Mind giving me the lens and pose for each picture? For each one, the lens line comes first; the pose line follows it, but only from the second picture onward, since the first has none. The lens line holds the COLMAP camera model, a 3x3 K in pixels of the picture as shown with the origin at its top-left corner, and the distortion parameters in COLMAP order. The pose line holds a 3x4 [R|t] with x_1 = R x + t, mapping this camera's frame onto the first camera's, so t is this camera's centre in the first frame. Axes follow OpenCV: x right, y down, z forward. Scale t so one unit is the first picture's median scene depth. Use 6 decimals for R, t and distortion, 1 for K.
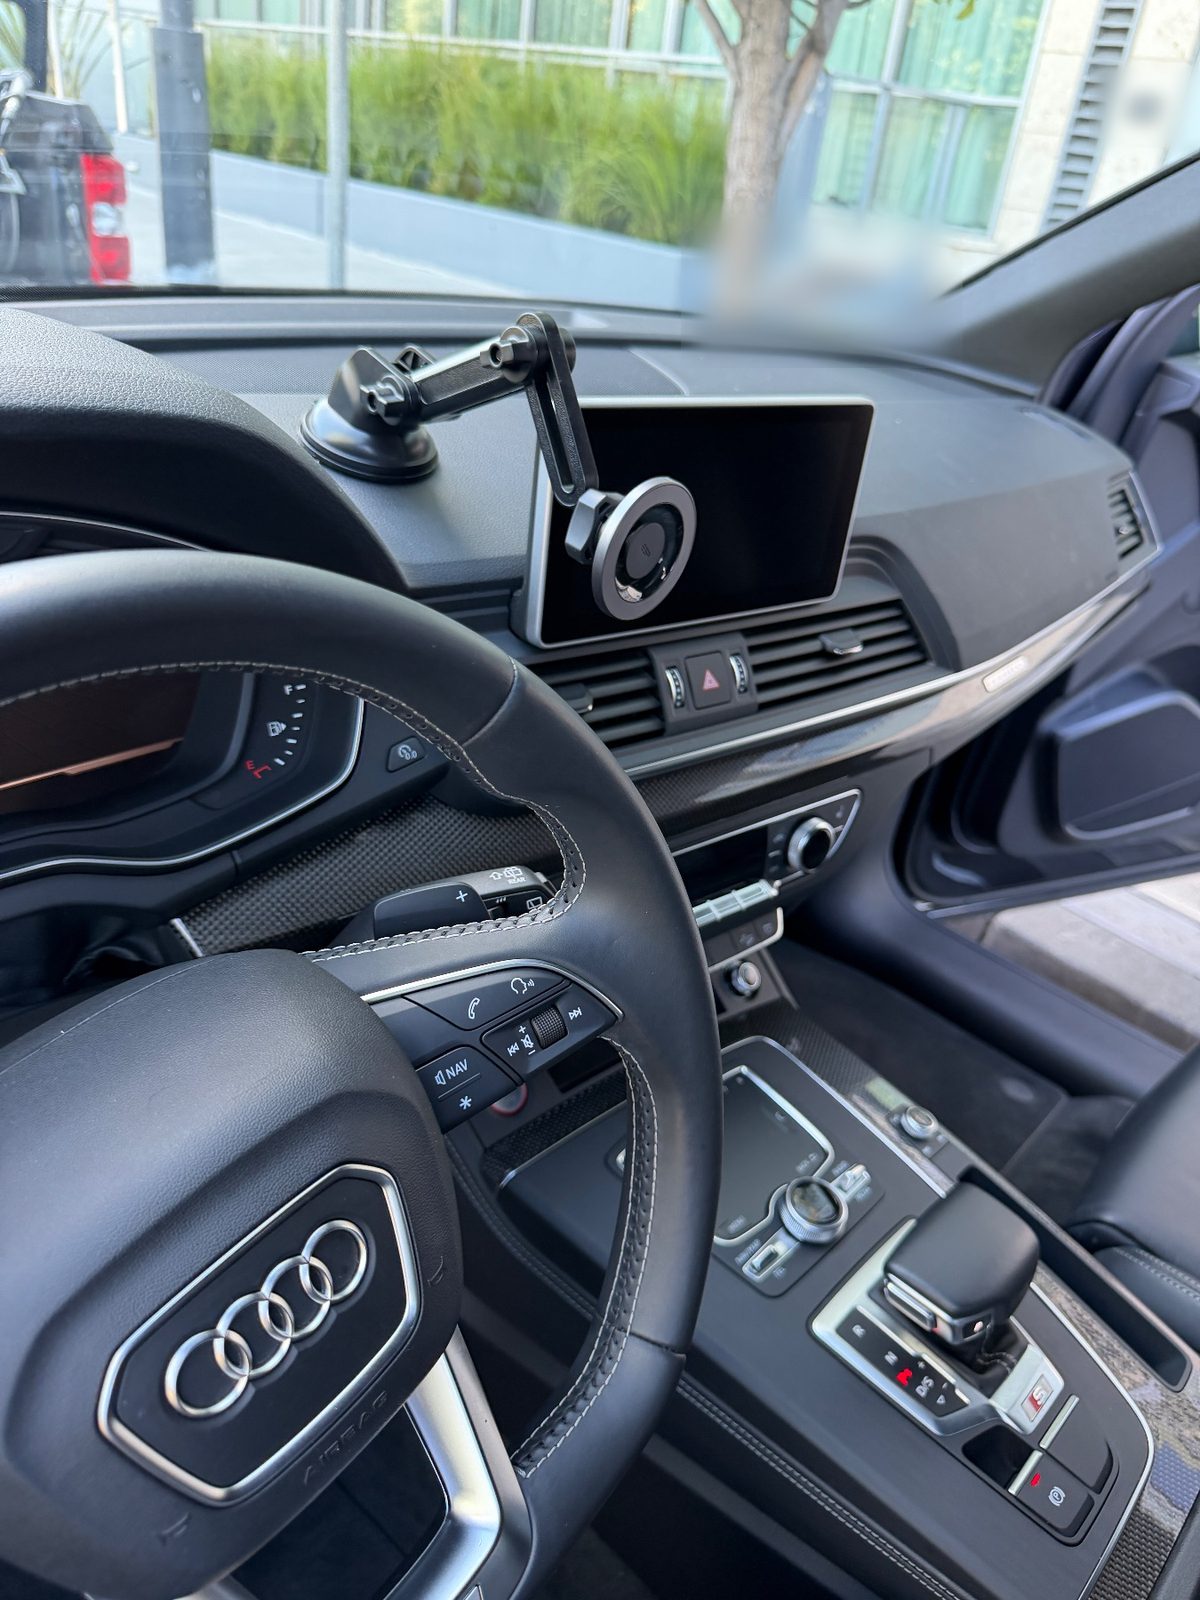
lens RADIAL K [[1165.2, 0, 600.0], [0, 1165.2, 800.0], [0, 0, 1]] dist [0.070714, -0.124718]
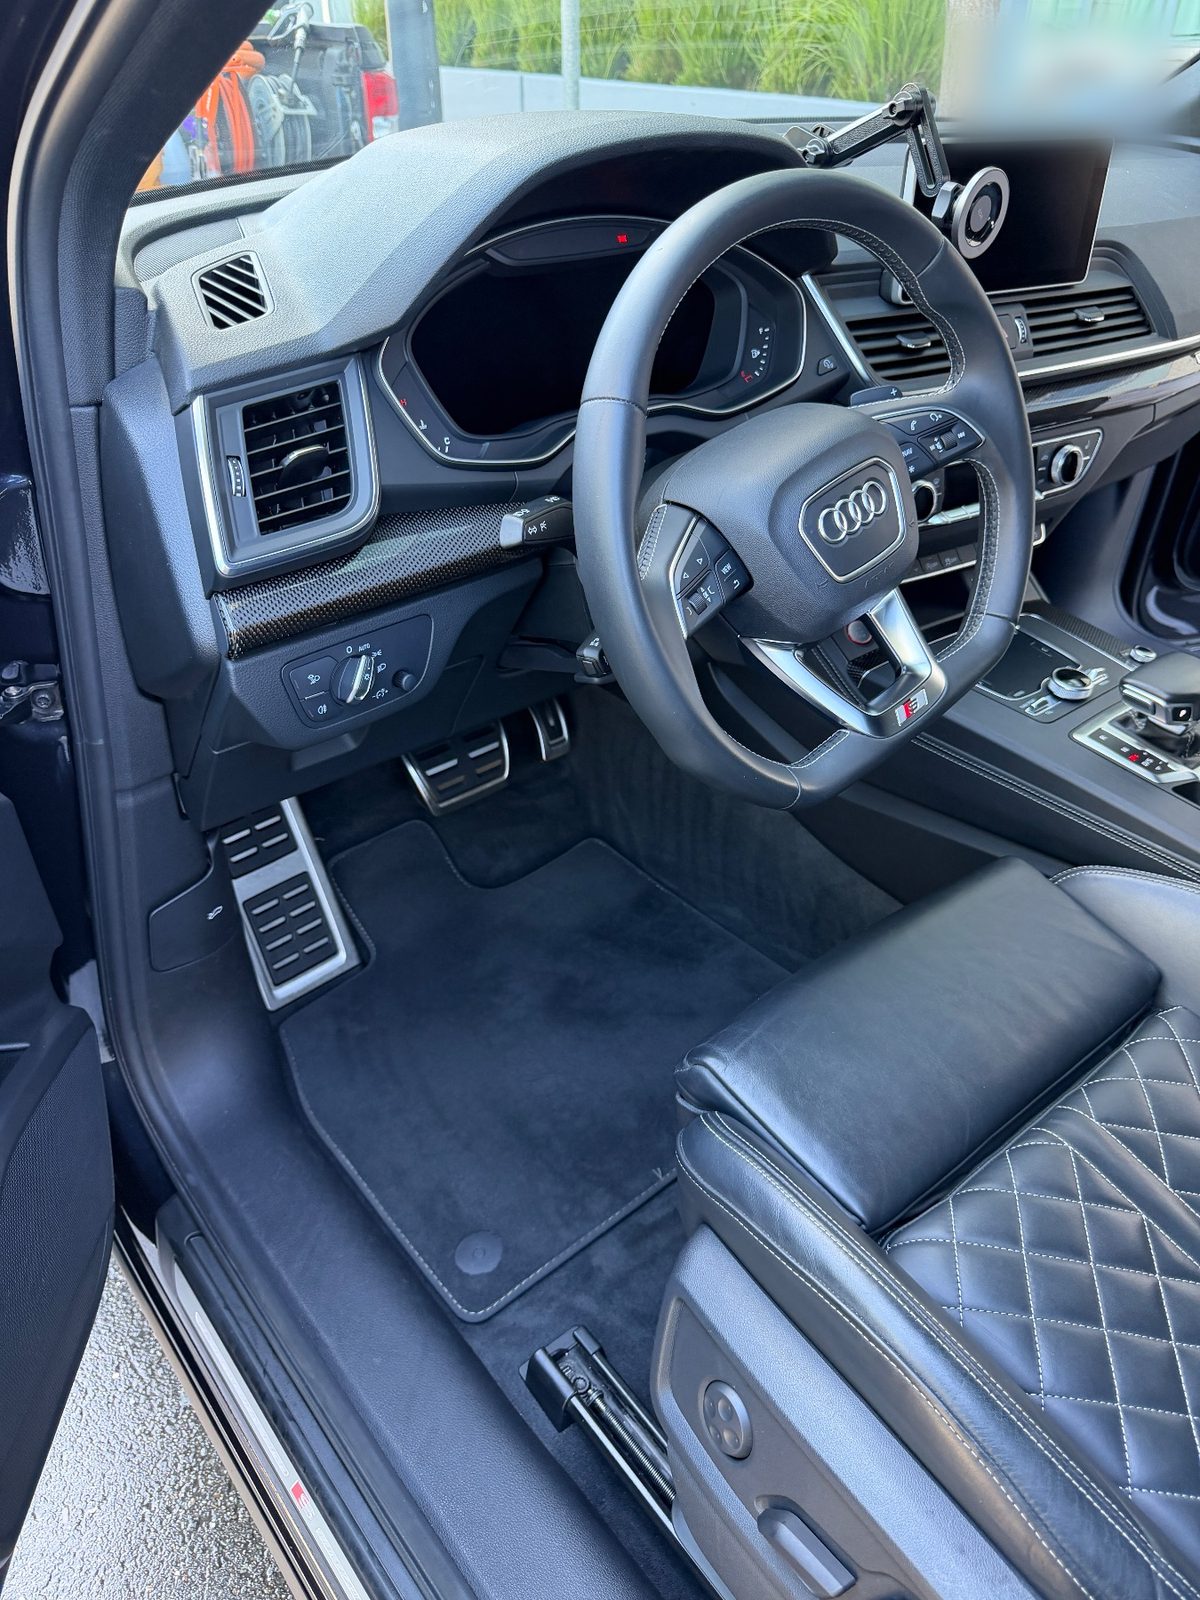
lens RADIAL K [[1121.5, 0, 590.9], [0, 1121.5, 793.9], [0, 0, 1]] dist [0.071944, -0.134694]
pose [[0.981986, -0.019936, -0.187901, -0.145103], [0.037517, 0.995192, 0.090475, 0.296195], [0.185194, -0.095895, 0.978012, -0.527044]]
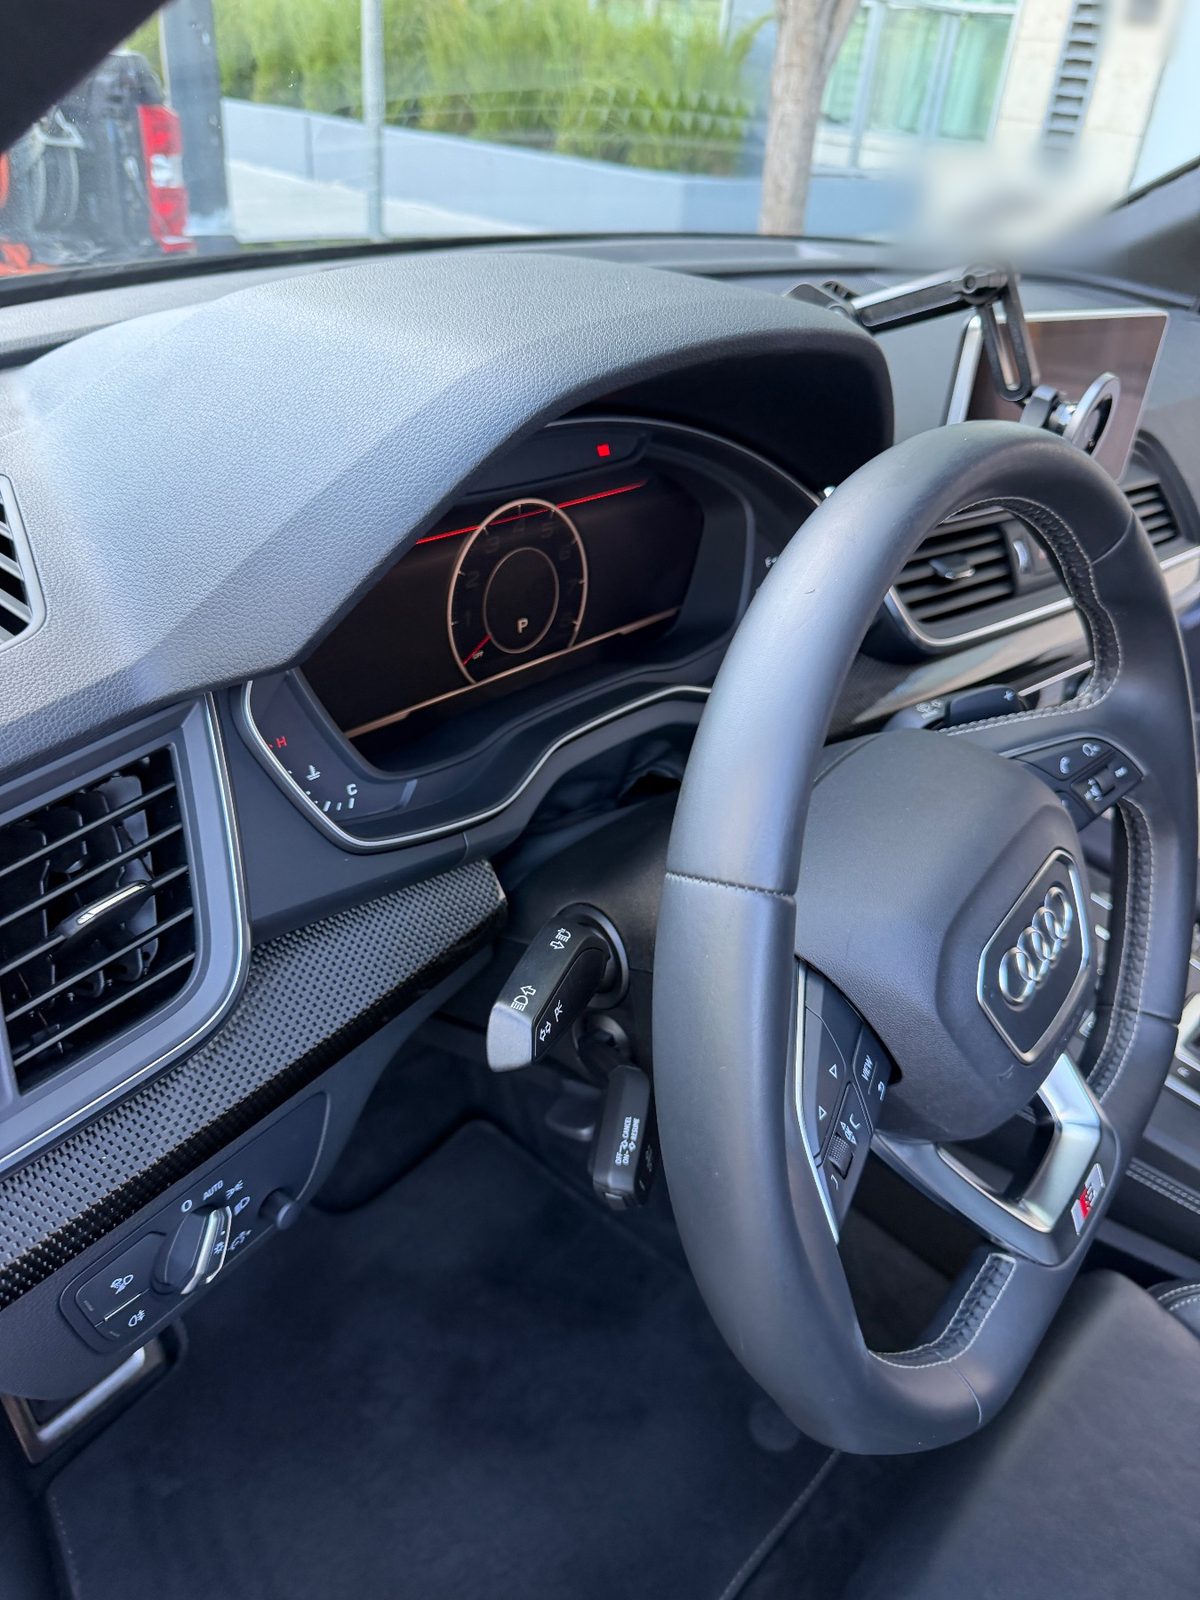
lens RADIAL K [[1158.5, 0, 606.1], [0, 1158.5, 794.8], [0, 0, 1]] dist [0.026381, -0.050335]
pose [[0.999110, -0.042190, -0.000040, -0.309747], [0.042139, 0.997847, 0.050264, 0.058224], [-0.002081, -0.050221, 0.998736, -0.174434]]
